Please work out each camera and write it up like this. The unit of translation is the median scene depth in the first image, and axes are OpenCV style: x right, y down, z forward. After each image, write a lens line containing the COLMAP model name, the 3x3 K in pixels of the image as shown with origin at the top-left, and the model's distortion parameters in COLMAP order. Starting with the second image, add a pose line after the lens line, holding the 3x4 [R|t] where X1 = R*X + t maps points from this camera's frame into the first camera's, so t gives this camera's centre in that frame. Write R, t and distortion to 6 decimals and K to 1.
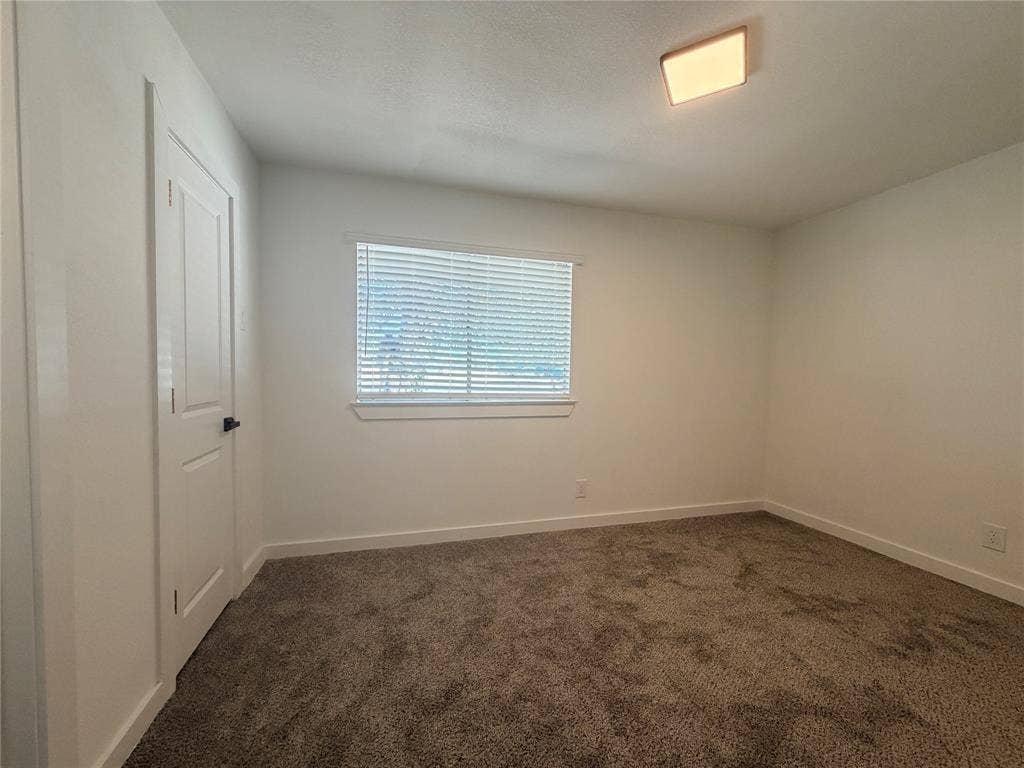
lens RADIAL K [[409.8, 0, 512.7], [0, 409.8, 384.3], [0, 0, 1]] dist [0.004422, -0.000235]
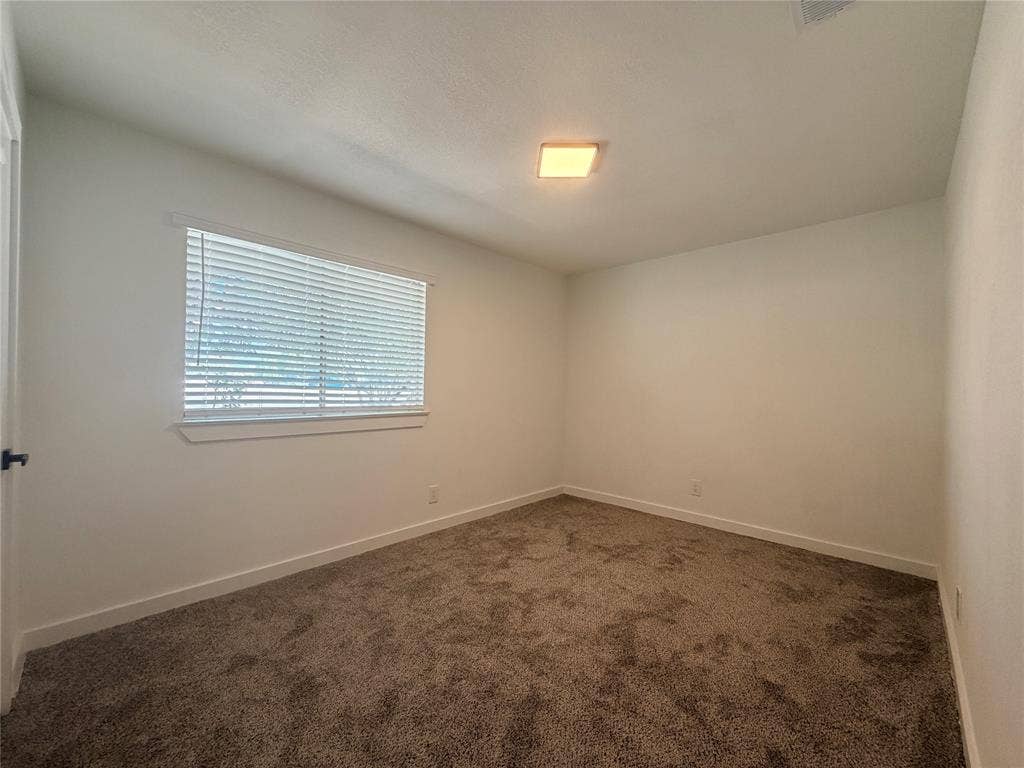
lens RADIAL K [[409.8, 0, 510.5], [0, 409.8, 384.8], [0, 0, 1]] dist [0.004422, -0.000235]
pose [[0.864723, 0.002812, 0.502241, -0.242305], [0.009134, 0.999731, -0.021325, -0.006367], [-0.502166, 0.023028, 0.864465, -0.033641]]
